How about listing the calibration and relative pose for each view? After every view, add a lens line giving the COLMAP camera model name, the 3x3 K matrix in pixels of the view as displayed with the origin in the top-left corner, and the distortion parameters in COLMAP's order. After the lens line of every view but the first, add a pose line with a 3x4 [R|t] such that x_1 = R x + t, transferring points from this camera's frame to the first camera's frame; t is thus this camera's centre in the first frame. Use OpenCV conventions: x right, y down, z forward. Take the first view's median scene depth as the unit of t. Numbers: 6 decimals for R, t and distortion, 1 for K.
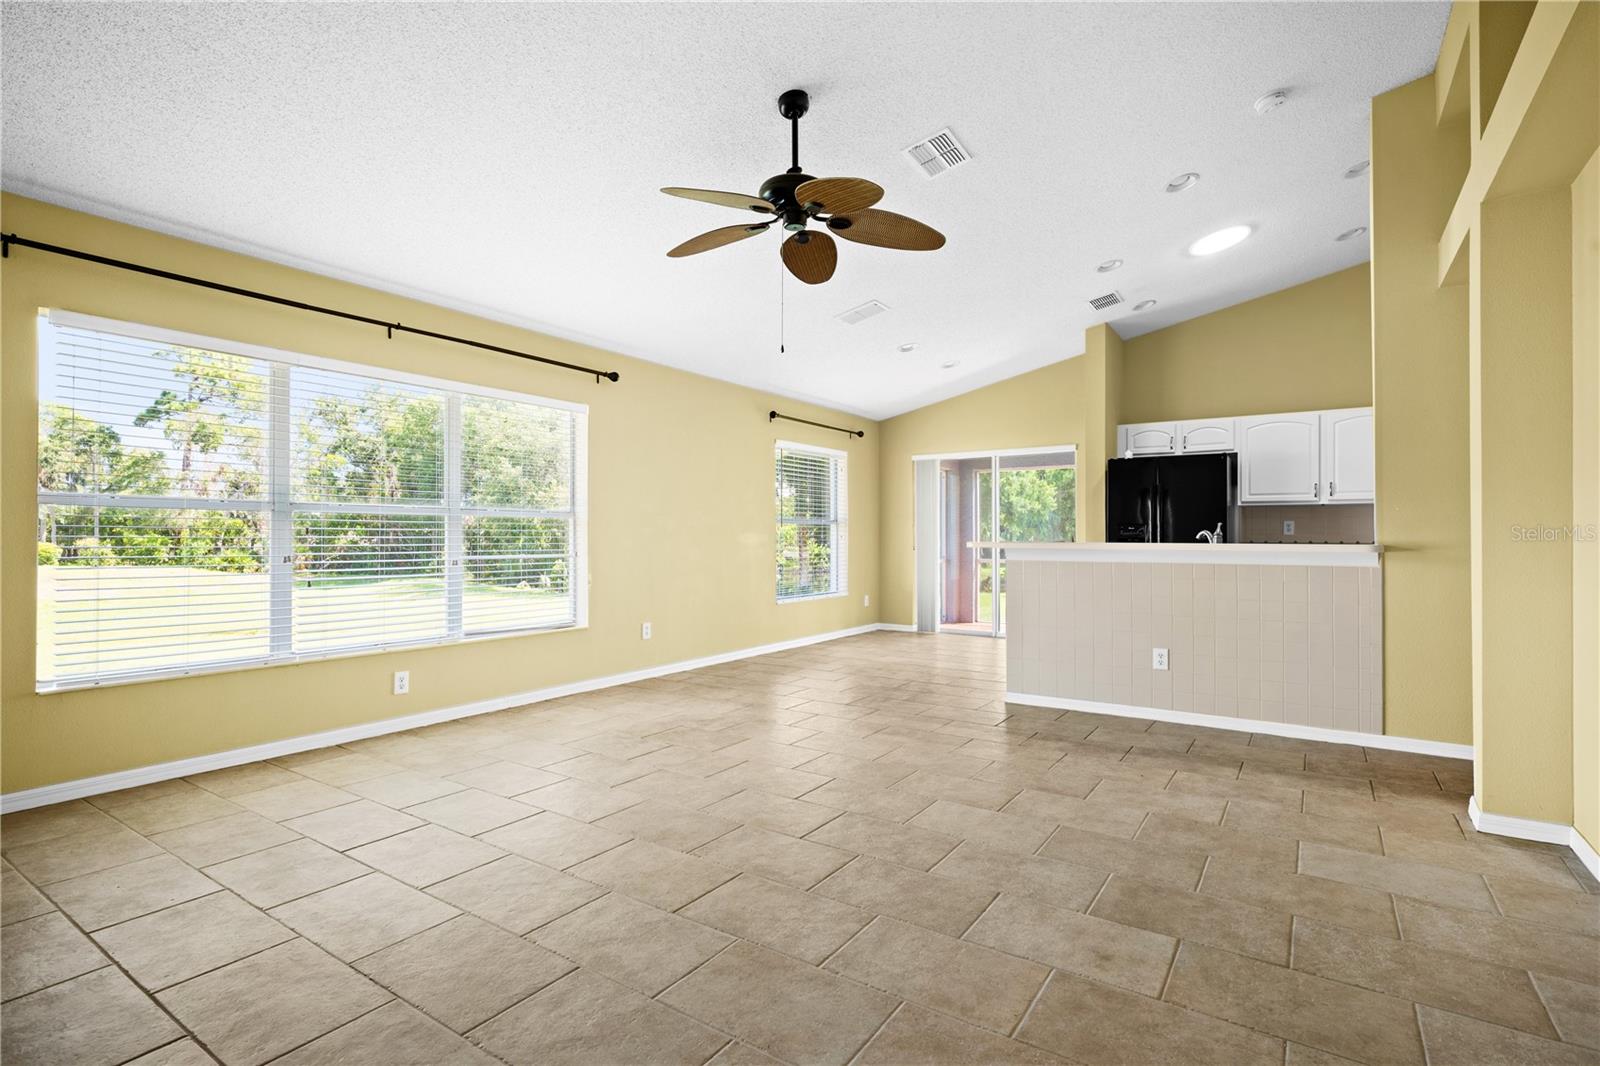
lens RADIAL K [[770.7, 0, 800.0], [0, 770.7, 533.0], [0, 0, 1]] dist [0.001206, 0.000152]
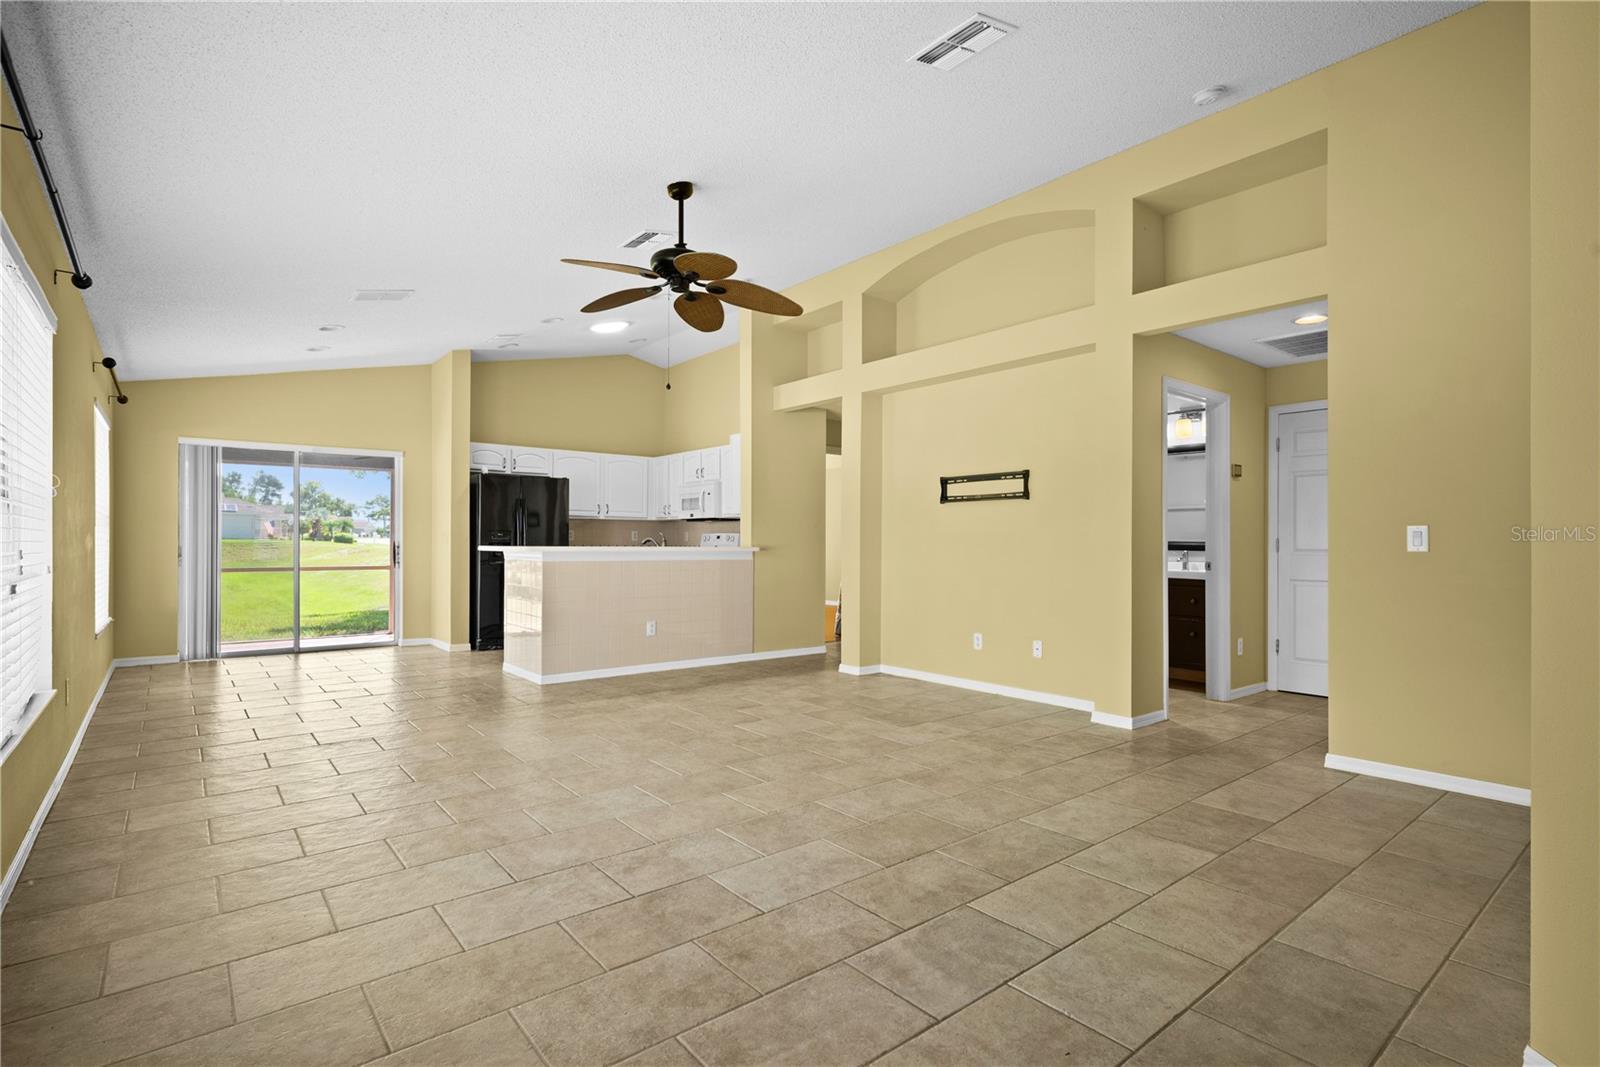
lens RADIAL K [[777.0, 0, 800.5], [0, 777.0, 539.9], [0, 0, 1]] dist [-0.000726, -0.000055]
pose [[0.286170, 0.004439, 0.958168, -0.678848], [-0.008028, 0.999965, -0.002235, 0.001405], [-0.958145, -0.007052, 0.286196, 0.272166]]
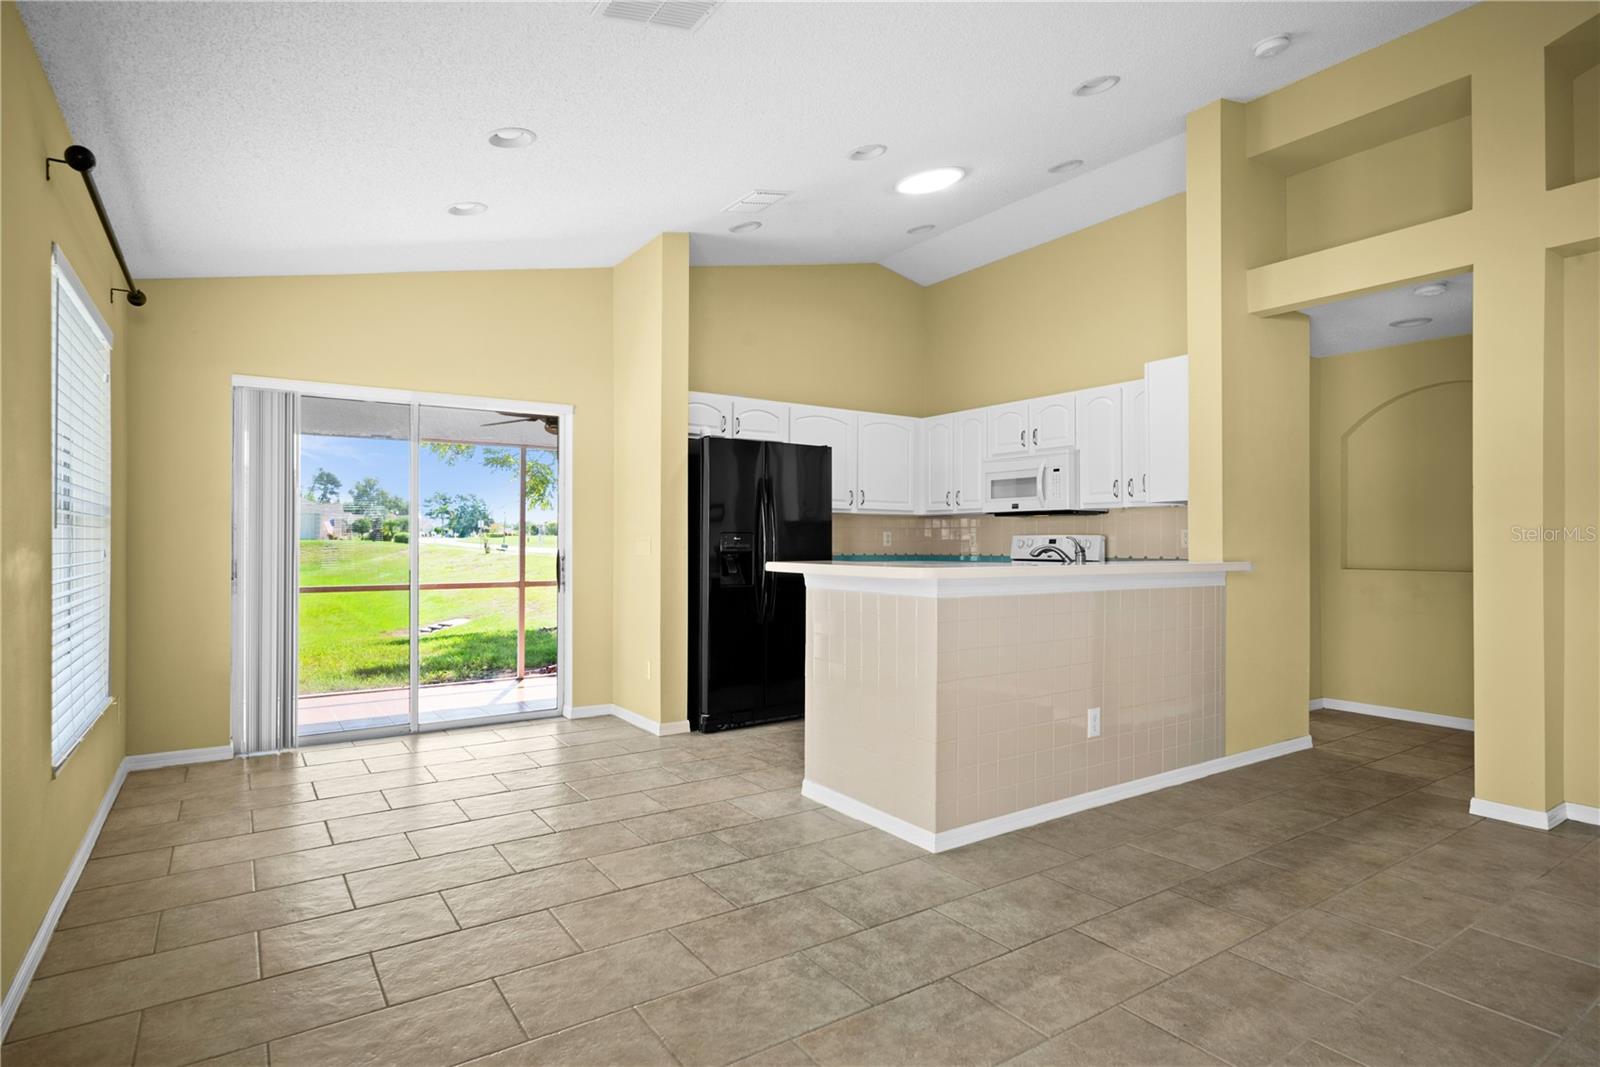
lens RADIAL K [[837.8, 0, 800.0], [0, 837.8, 533.5], [0, 0, 1]] dist [0.000169, -0.000900]
pose [[0.366769, 0.009479, 0.930264, -0.308091], [-0.006315, 0.999950, -0.007699, -0.006202], [-0.930291, -0.003051, 0.366811, 0.798562]]
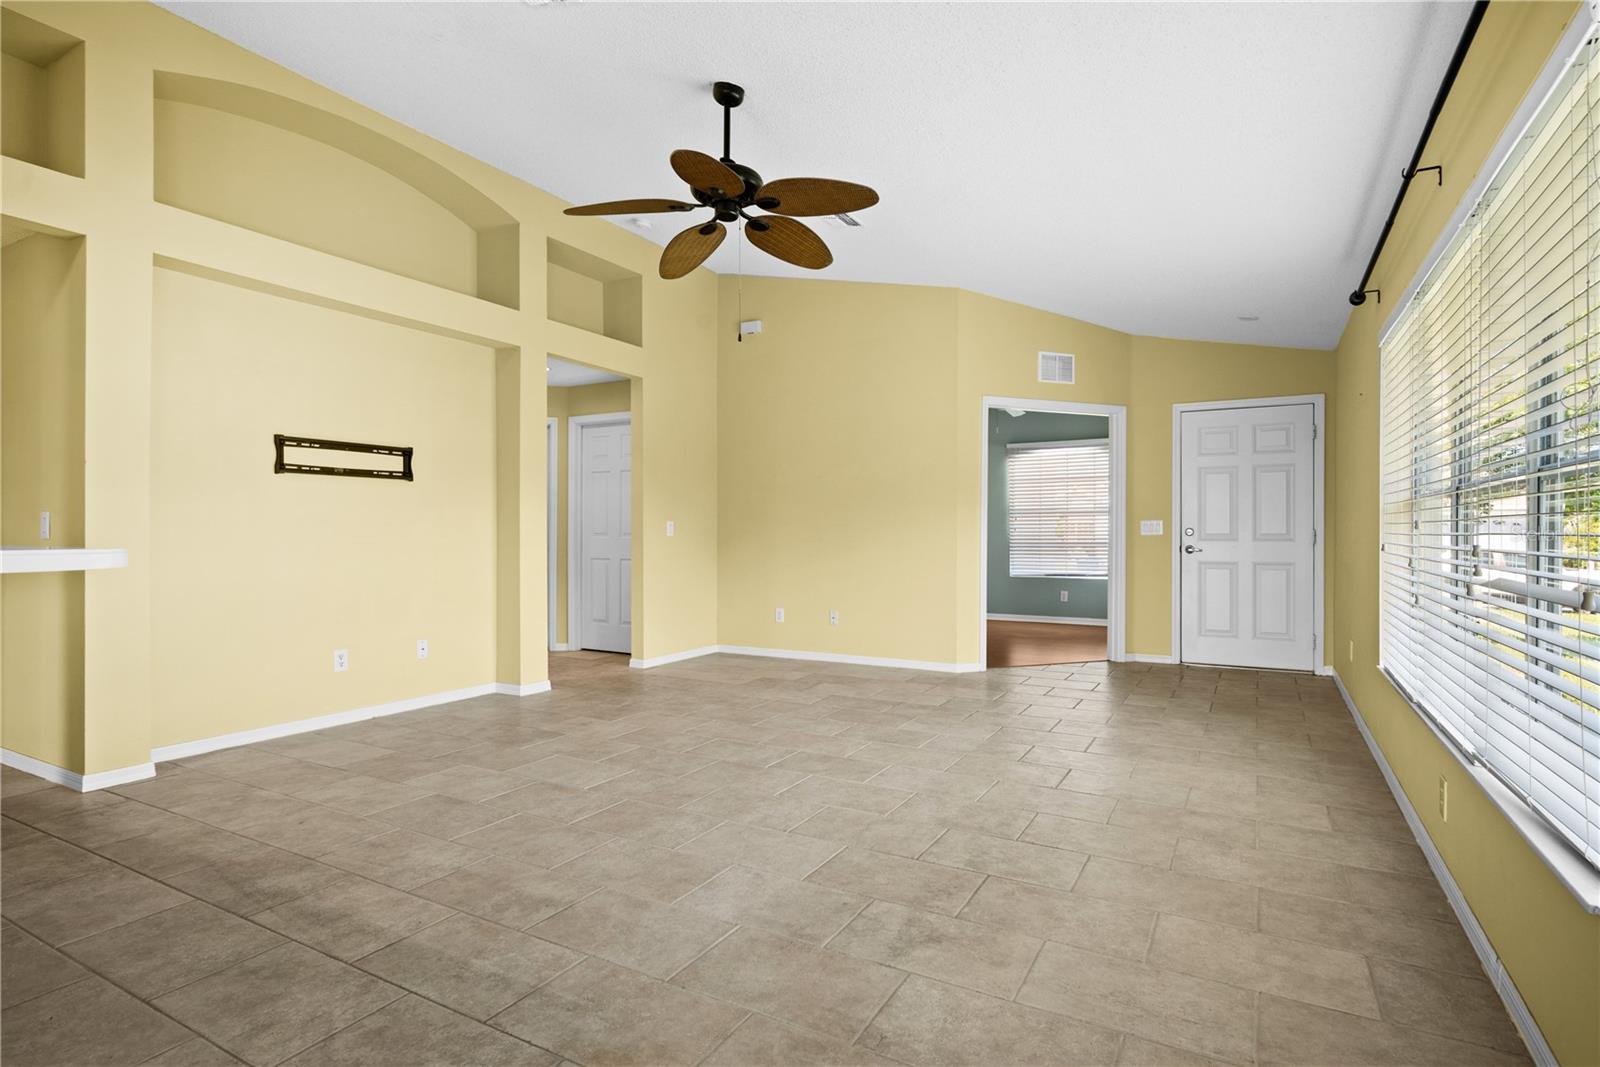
lens RADIAL K [[809.6, 0, 805.8], [0, 809.6, 536.1], [0, 0, 1]] dist [-0.001085, 0.000083]
pose [[-0.995717, -0.001231, -0.092441, -0.006987], [-0.001138, 0.999999, -0.001065, 0.006522], [0.092442, -0.000956, -0.995718, 1.214324]]
